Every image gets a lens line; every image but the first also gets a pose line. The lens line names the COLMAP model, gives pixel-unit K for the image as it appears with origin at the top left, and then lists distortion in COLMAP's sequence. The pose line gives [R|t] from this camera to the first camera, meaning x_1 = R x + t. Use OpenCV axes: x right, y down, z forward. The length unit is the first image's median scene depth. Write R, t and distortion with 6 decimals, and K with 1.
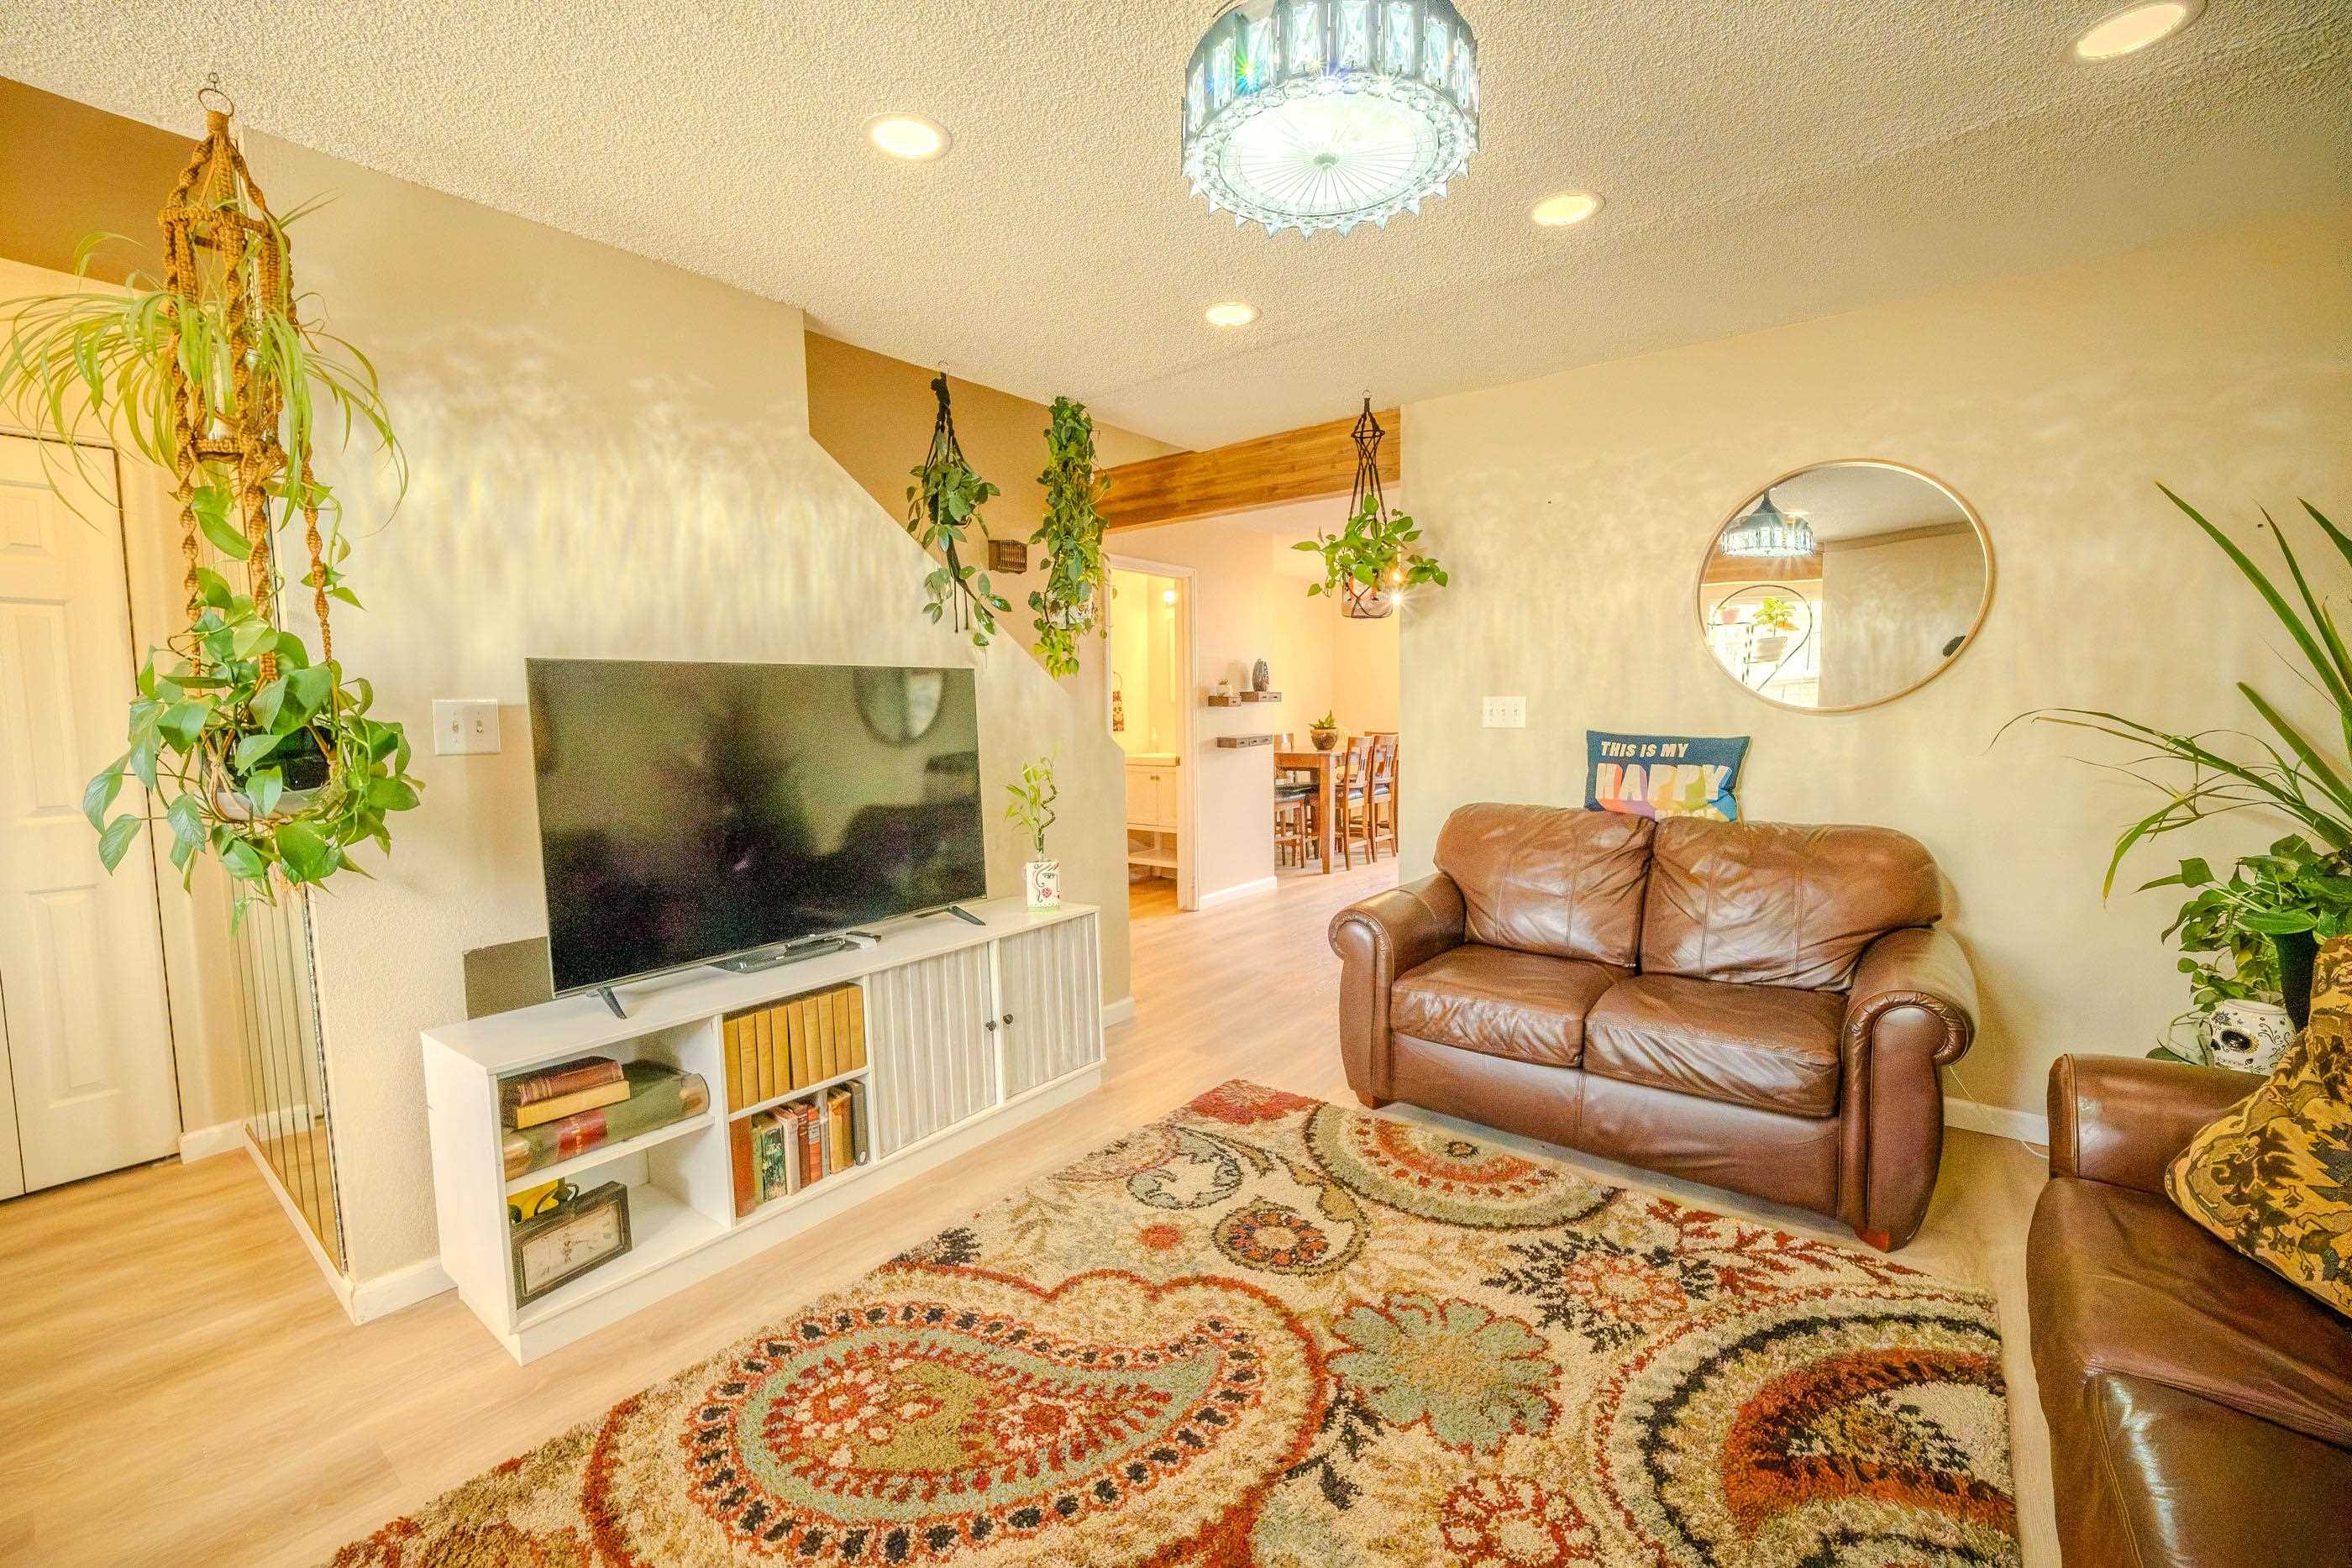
lens RADIAL K [[957.5, 0, 1169.2], [0, 957.5, 784.6], [0, 0, 1]] dist [-0.021156, 0.005900]
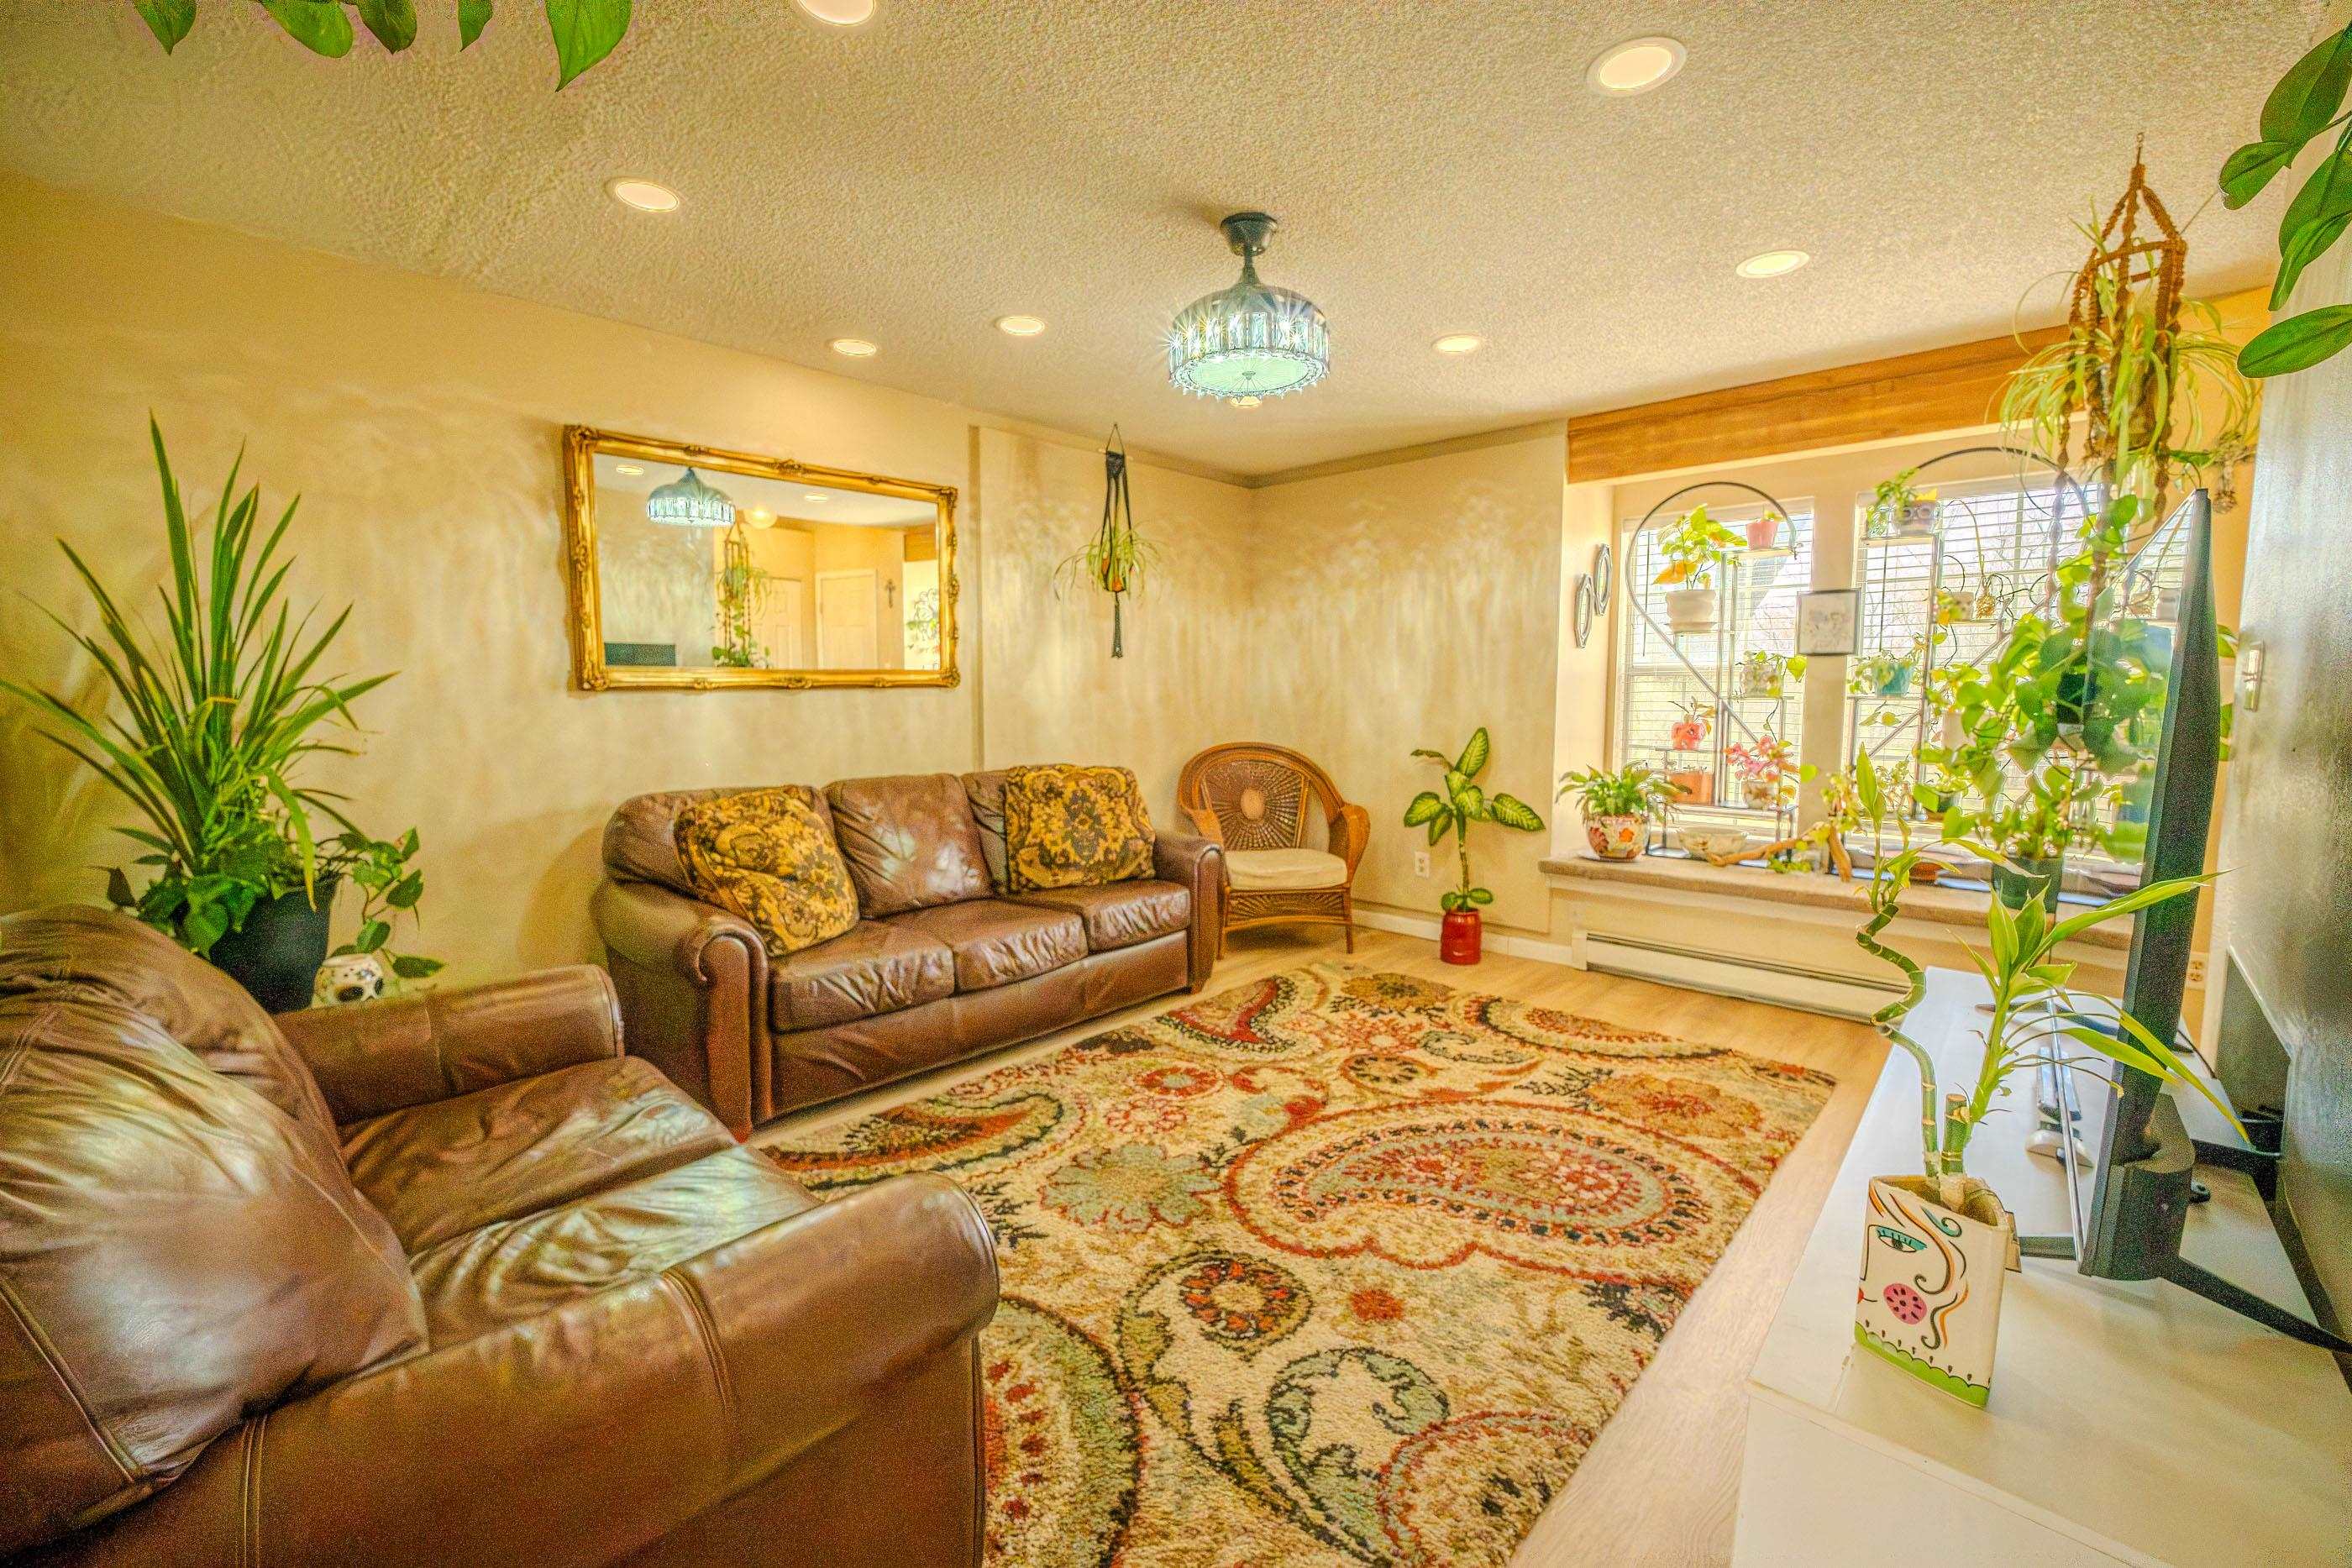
lens RADIAL K [[974.8, 0, 1176.0], [0, 974.8, 784.0], [0, 0, 1]] dist [-0.001436, 0.005918]
pose [[-0.996173, 0.004637, 0.087278, 0.096116], [0.019814, 0.984574, 0.173844, -0.134842], [-0.085125, 0.174908, -0.980898, 1.920228]]
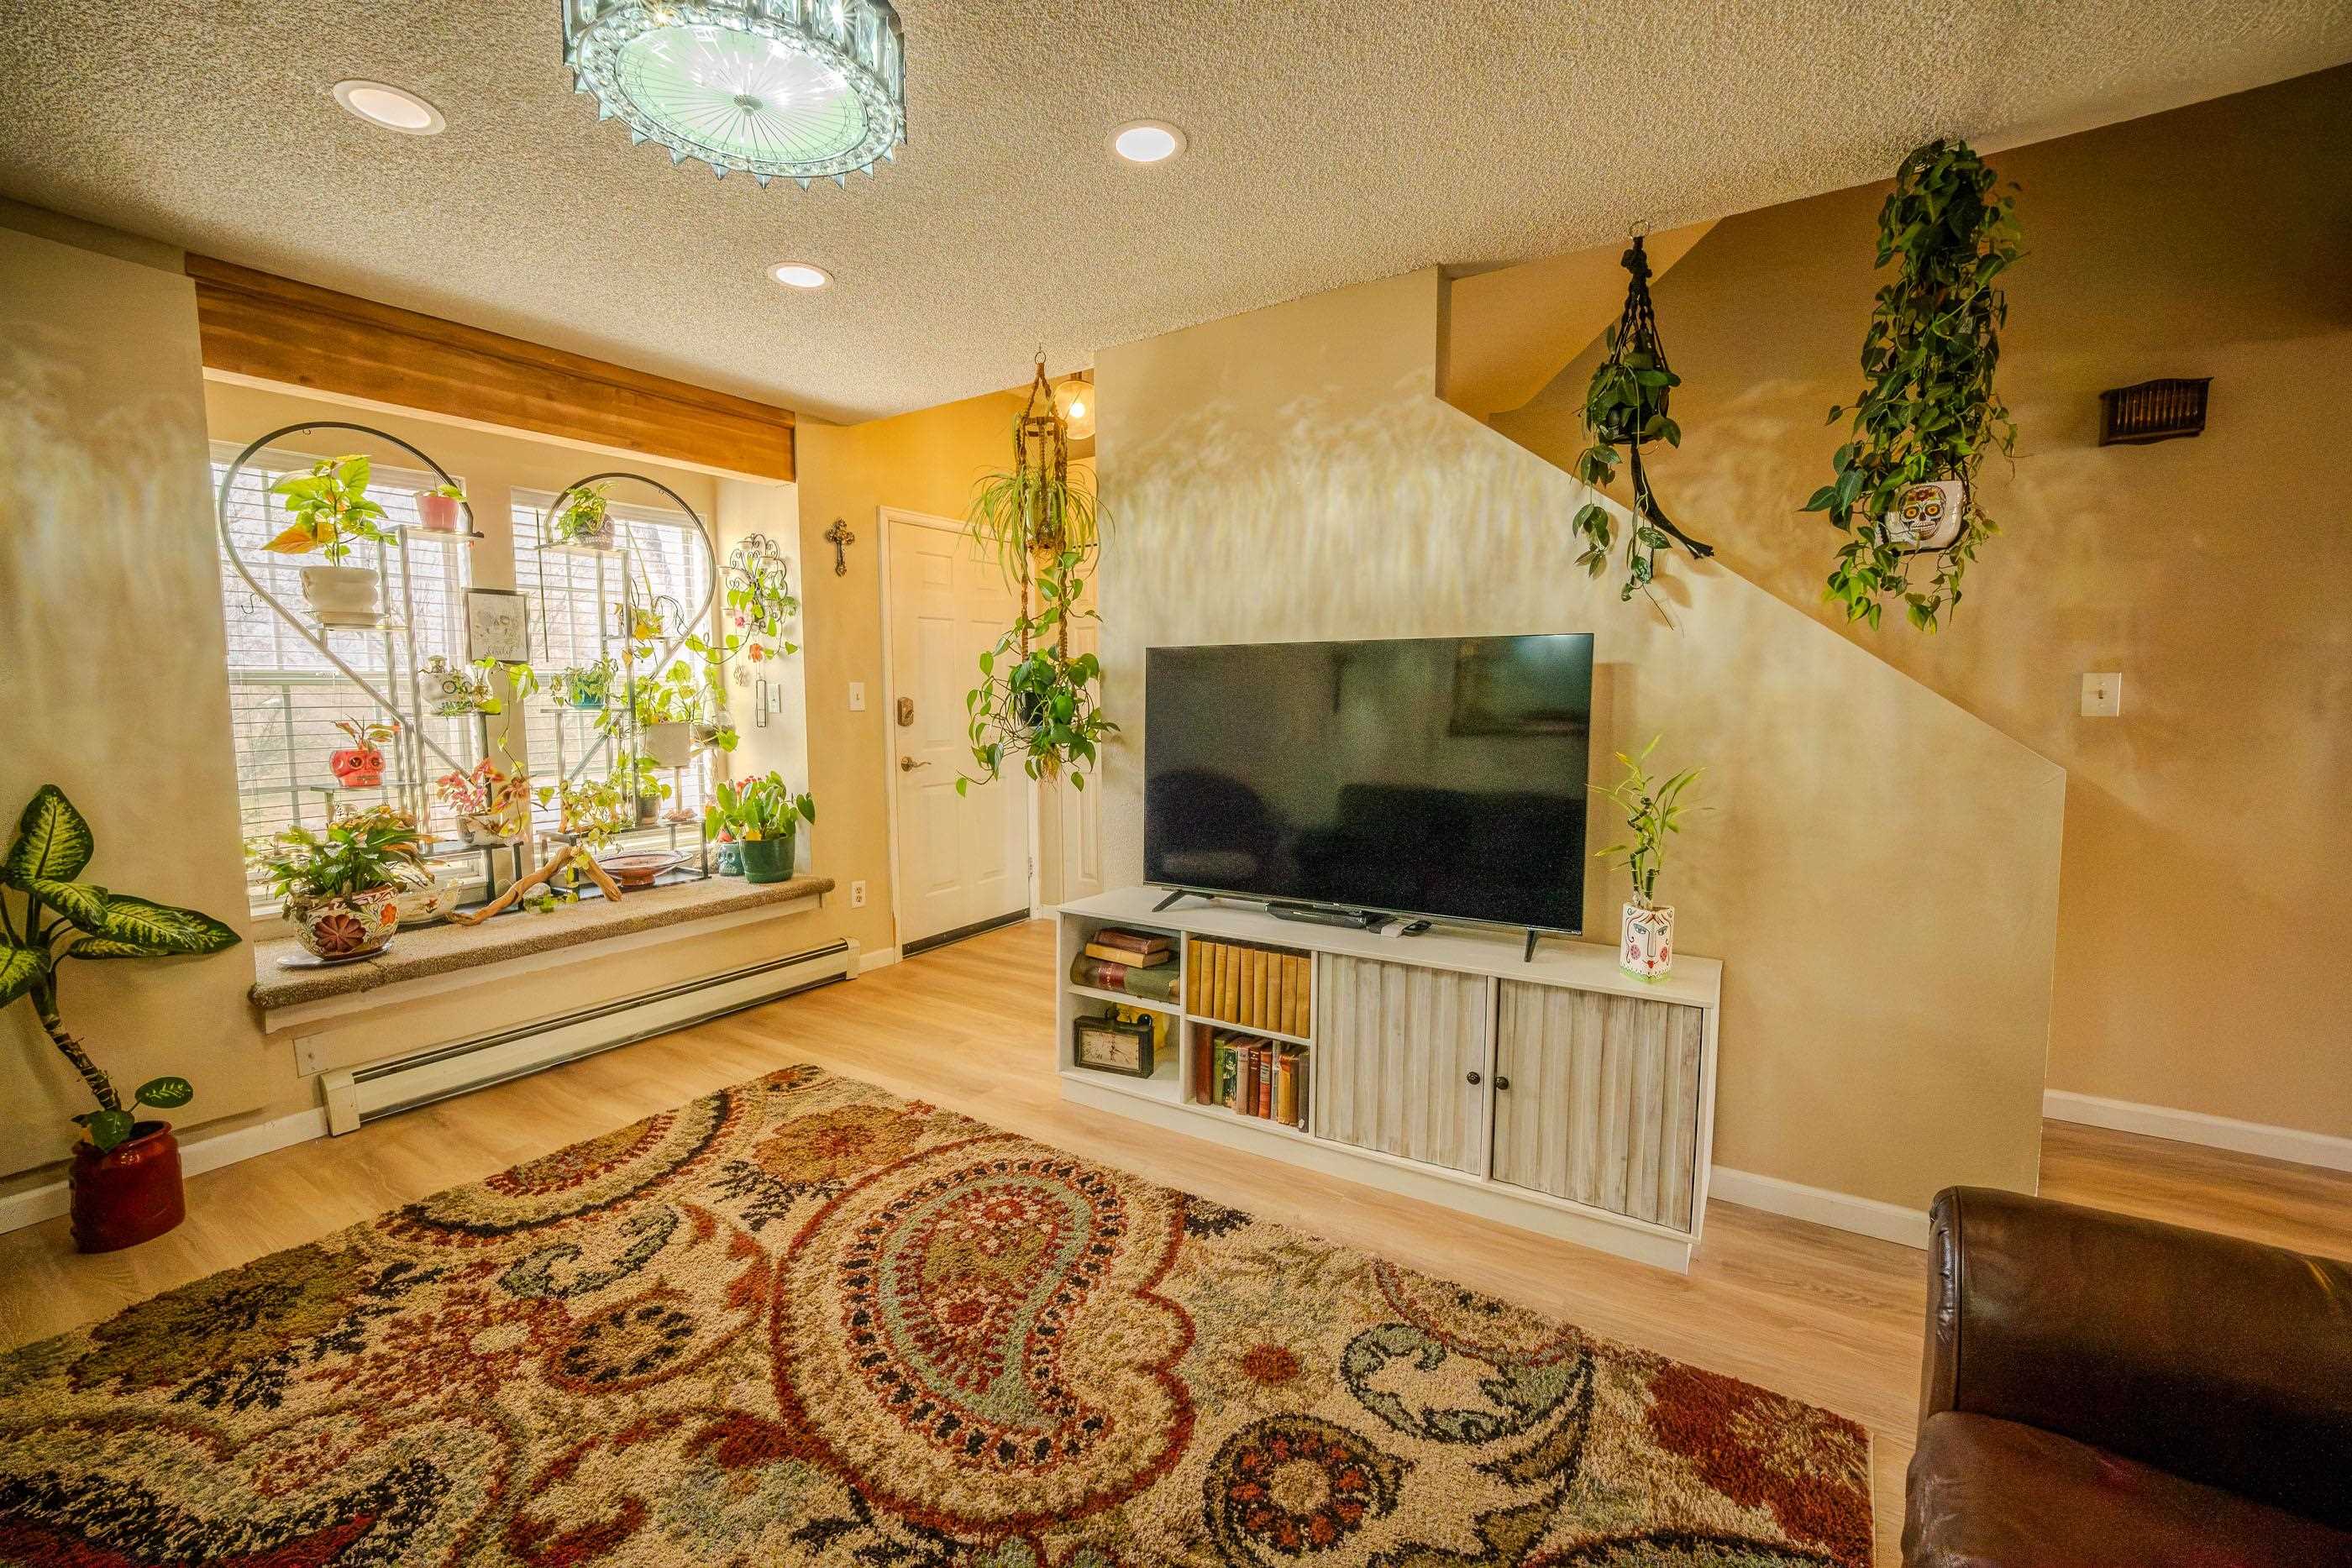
lens RADIAL K [[957.5, 0, 1169.2], [0, 957.5, 784.6], [0, 0, 1]] dist [-0.021156, 0.005900]
pose [[0.085433, 0.111346, -0.990103, 0.764896], [-0.078186, 0.991421, 0.104748, -0.079842], [0.993271, 0.068463, 0.093406, 0.880405]]
